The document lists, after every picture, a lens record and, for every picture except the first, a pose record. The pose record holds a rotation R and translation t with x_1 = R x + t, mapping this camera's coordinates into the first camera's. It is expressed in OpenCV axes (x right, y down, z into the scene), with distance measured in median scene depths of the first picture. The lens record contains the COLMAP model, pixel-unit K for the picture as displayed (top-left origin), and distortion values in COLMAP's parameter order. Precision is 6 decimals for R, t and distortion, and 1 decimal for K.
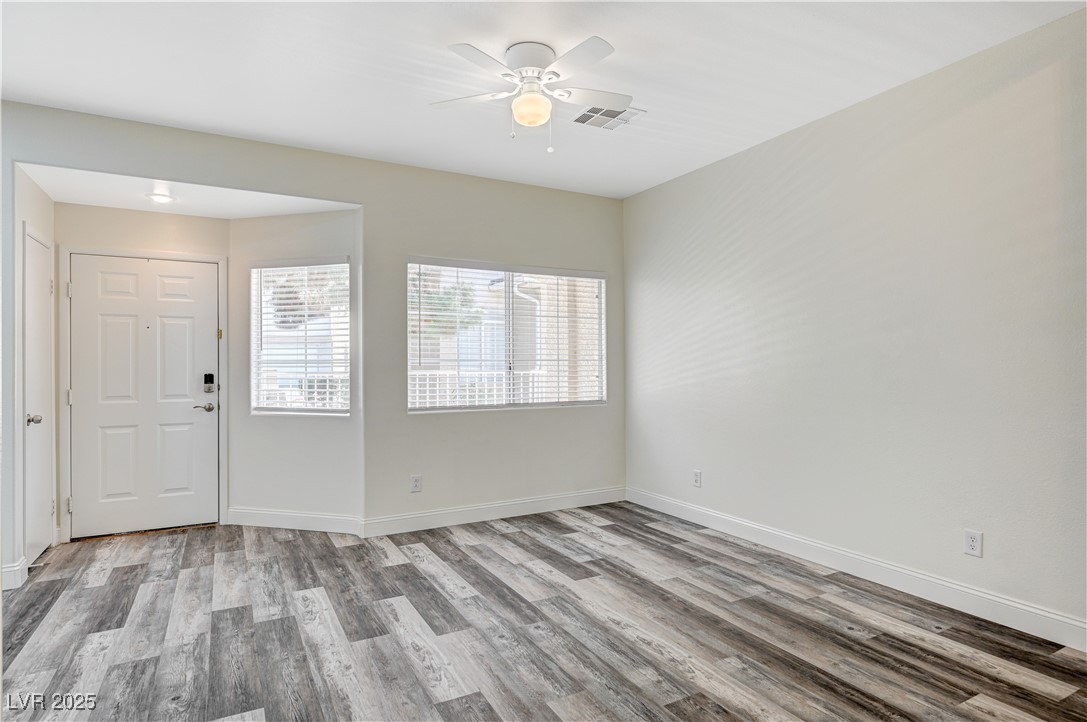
lens RADIAL K [[591.9, 0, 548.8], [0, 591.9, 364.3], [0, 0, 1]] dist [-0.000997, 0.000103]
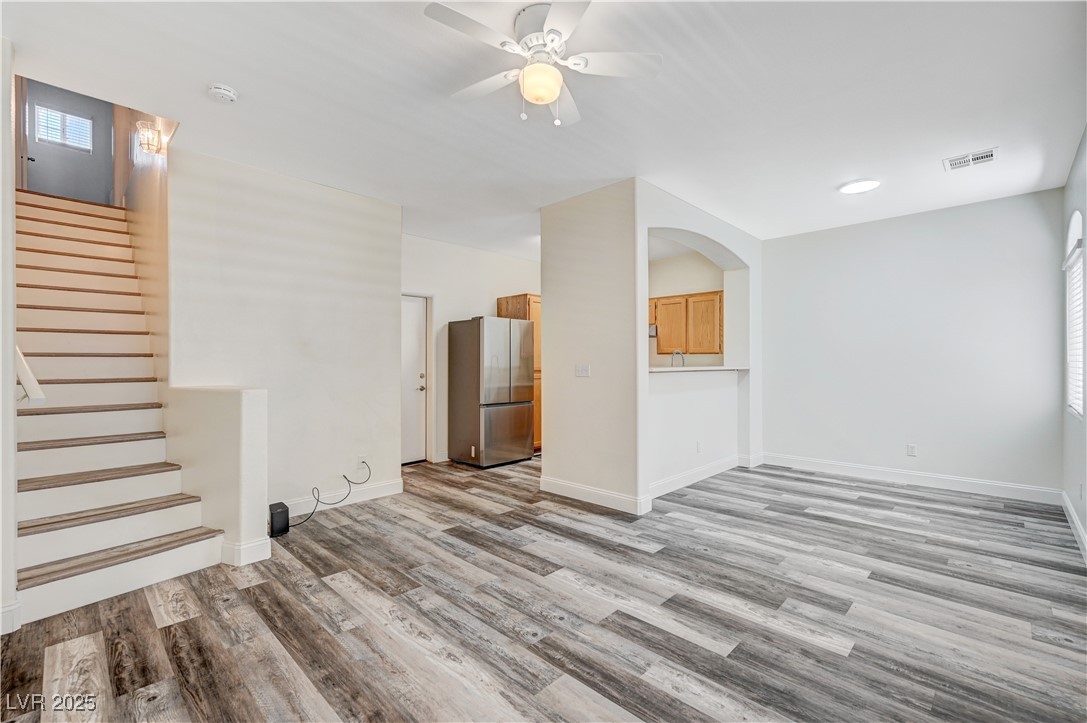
lens RADIAL K [[471.1, 0, 543.5], [0, 471.1, 361.5], [0, 0, 1]] dist [0.000689, 0.000088]
pose [[-0.957950, 0.006860, -0.286853, 0.162206], [0.008096, 0.999962, -0.003123, 0.001123], [0.286821, -0.005314, -0.957969, 1.532637]]
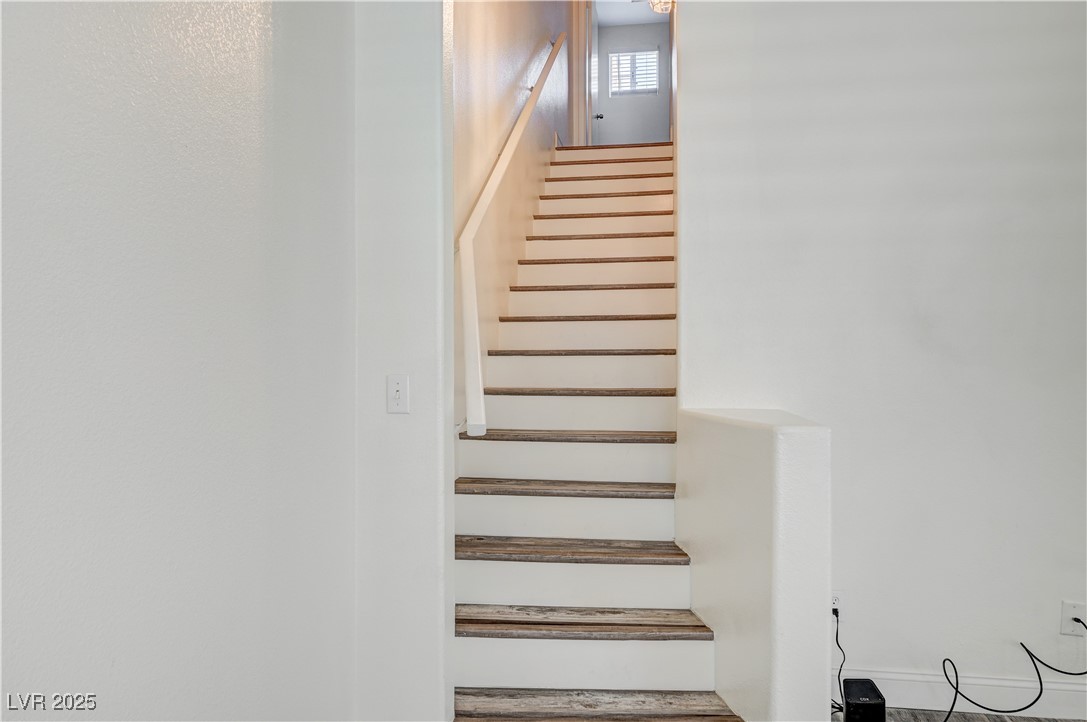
lens RADIAL K [[732.6, 0, 543.5], [0, 732.6, 361.0], [0, 0, 1]] dist [-0.000160, 0.000273]
pose [[-0.781257, 0.007574, 0.624164, 0.220256], [0.004956, 0.999970, -0.005931, -0.005884], [-0.624190, -0.001541, -0.781271, 1.121306]]
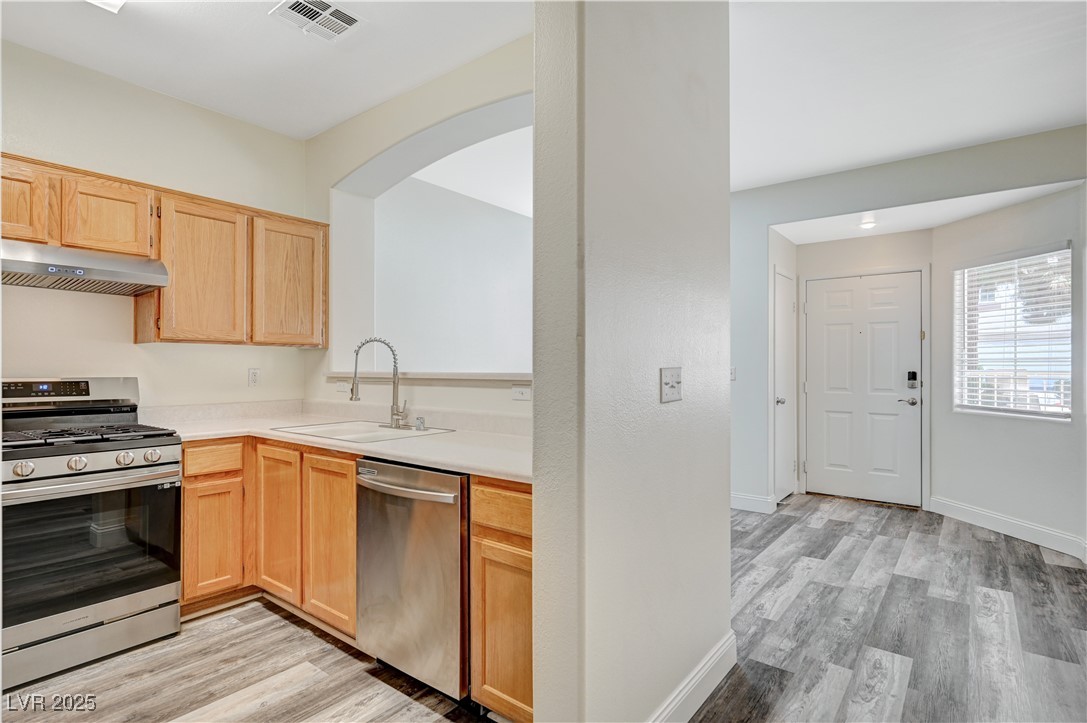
lens RADIAL K [[549.8, 0, 545.2], [0, 549.8, 364.9], [0, 0, 1]] dist [-0.000022, 0.000838]
pose [[0.392498, 0.004105, -0.919744, 0.151523], [-0.001177, 0.999991, 0.003961, 0.000562], [0.919752, -0.000472, 0.392500, -0.058453]]
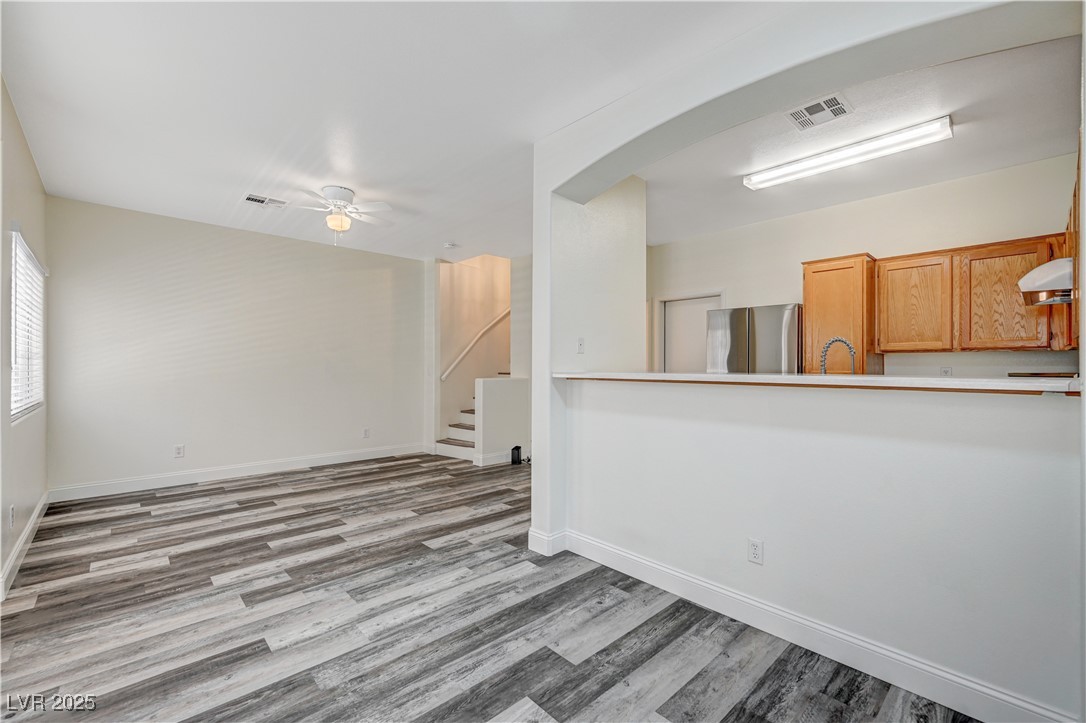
lens RADIAL K [[459.2, 0, 544.4], [0, 459.2, 362.6], [0, 0, 1]] dist [0.000867, -0.000056]
pose [[-0.241165, 0.012384, 0.970405, -1.374540], [-0.001396, 0.999913, -0.013107, 0.008988], [-0.970483, -0.004516, -0.241127, 0.656456]]
